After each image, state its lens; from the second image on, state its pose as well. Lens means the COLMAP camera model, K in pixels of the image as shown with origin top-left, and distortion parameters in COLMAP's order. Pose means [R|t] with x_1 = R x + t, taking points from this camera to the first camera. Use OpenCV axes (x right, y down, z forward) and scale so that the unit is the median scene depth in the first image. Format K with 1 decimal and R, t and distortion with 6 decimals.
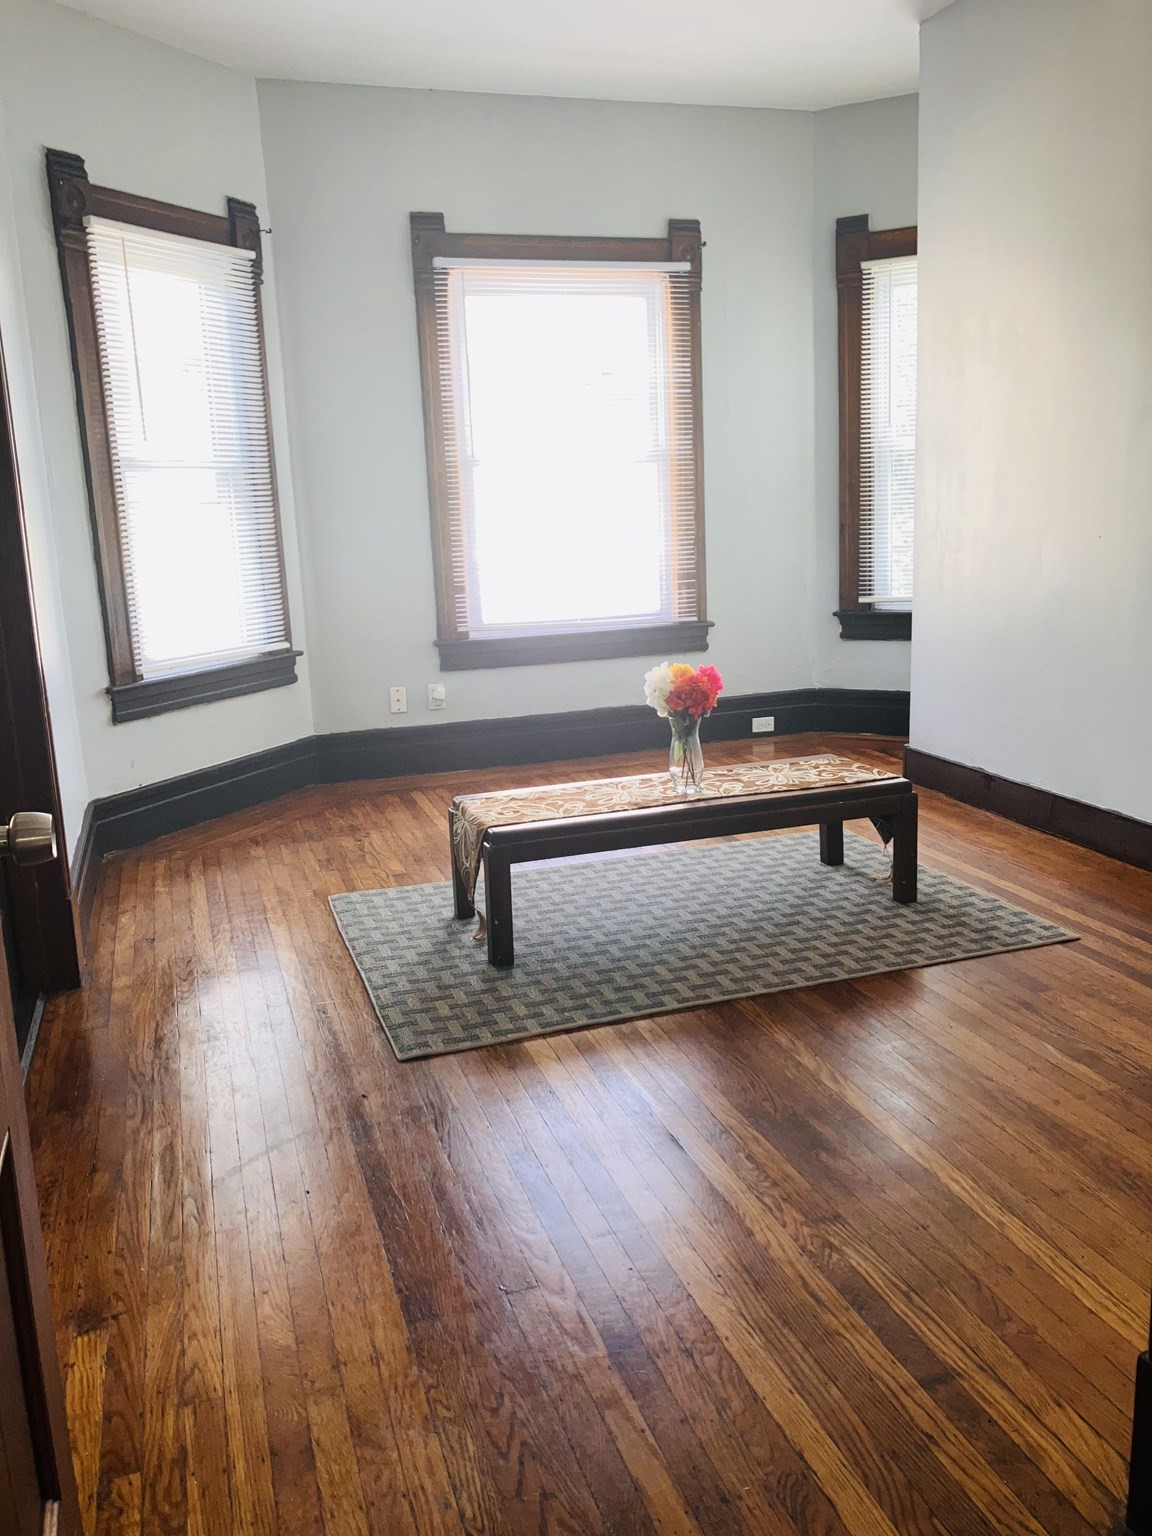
lens RADIAL K [[1264.7, 0, 576.0], [0, 1264.7, 768.0], [0, 0, 1]] dist [0.005104, -0.009802]
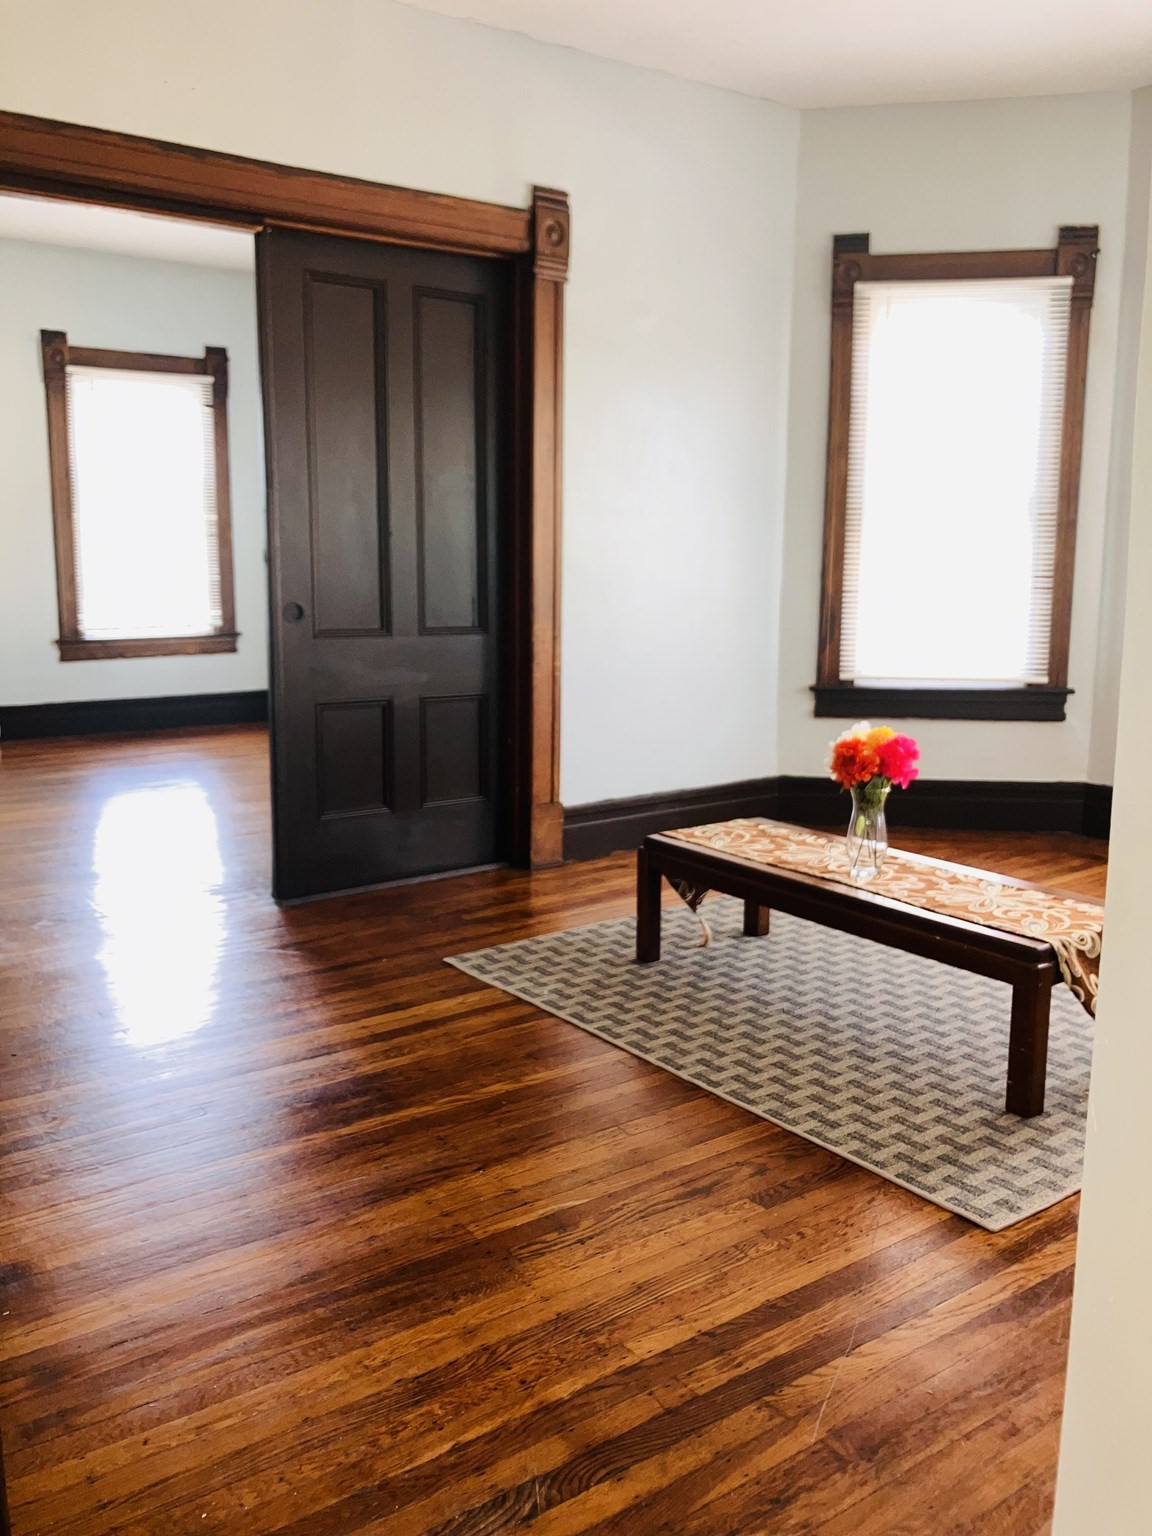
lens RADIAL K [[1241.1, 0, 576.0], [0, 1241.1, 768.0], [0, 0, 1]] dist [-0.060798, -0.003869]
pose [[0.347439, 0.222318, -0.910967, 0.846991], [-0.222958, 0.963213, 0.150033, -0.149919], [0.910810, 0.150980, 0.384226, 0.499500]]
